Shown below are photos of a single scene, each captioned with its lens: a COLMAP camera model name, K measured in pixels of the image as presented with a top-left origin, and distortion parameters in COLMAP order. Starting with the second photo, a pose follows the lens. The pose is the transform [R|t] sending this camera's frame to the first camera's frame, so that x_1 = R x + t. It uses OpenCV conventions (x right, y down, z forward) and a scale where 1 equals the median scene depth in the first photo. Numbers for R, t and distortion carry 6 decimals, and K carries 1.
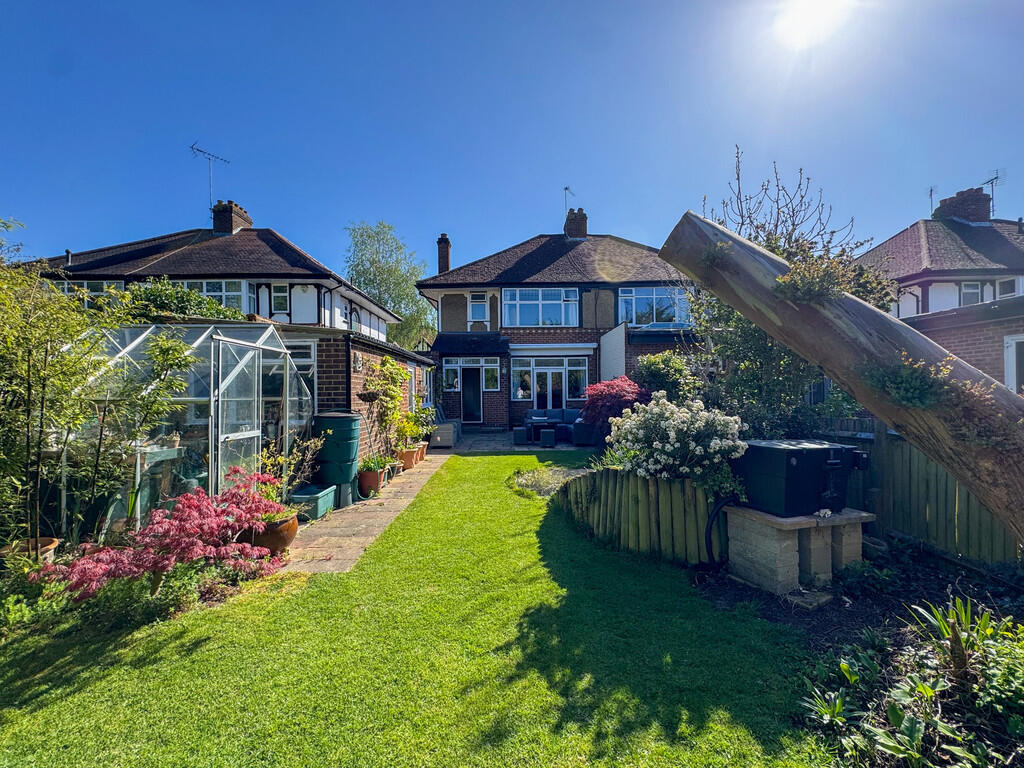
lens RADIAL K [[419.2, 0, 515.8], [0, 419.2, 394.2], [0, 0, 1]] dist [-0.001538, -0.000053]
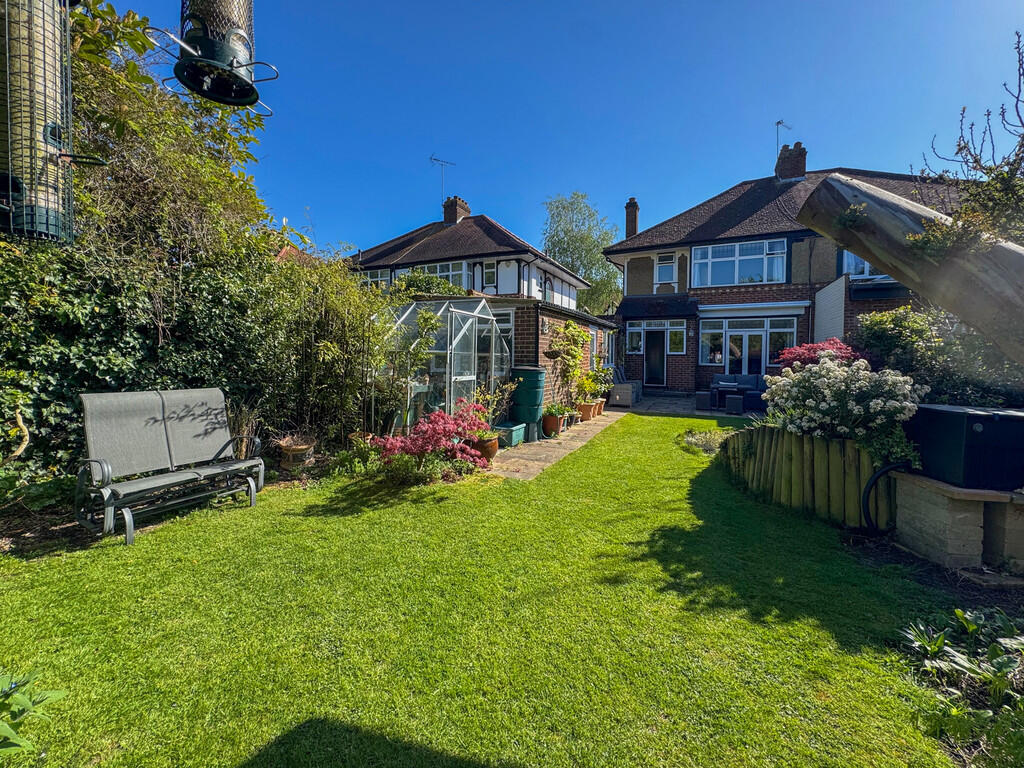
lens RADIAL K [[408.7, 0, 512.0], [0, 408.7, 384.0], [0, 0, 1]] dist [-0.001010, -0.000207]
pose [[0.898083, 0.048082, -0.437190, 0.087490], [-0.019866, 0.997427, 0.068887, 0.016272], [0.439377, -0.053181, 0.896727, -0.155448]]
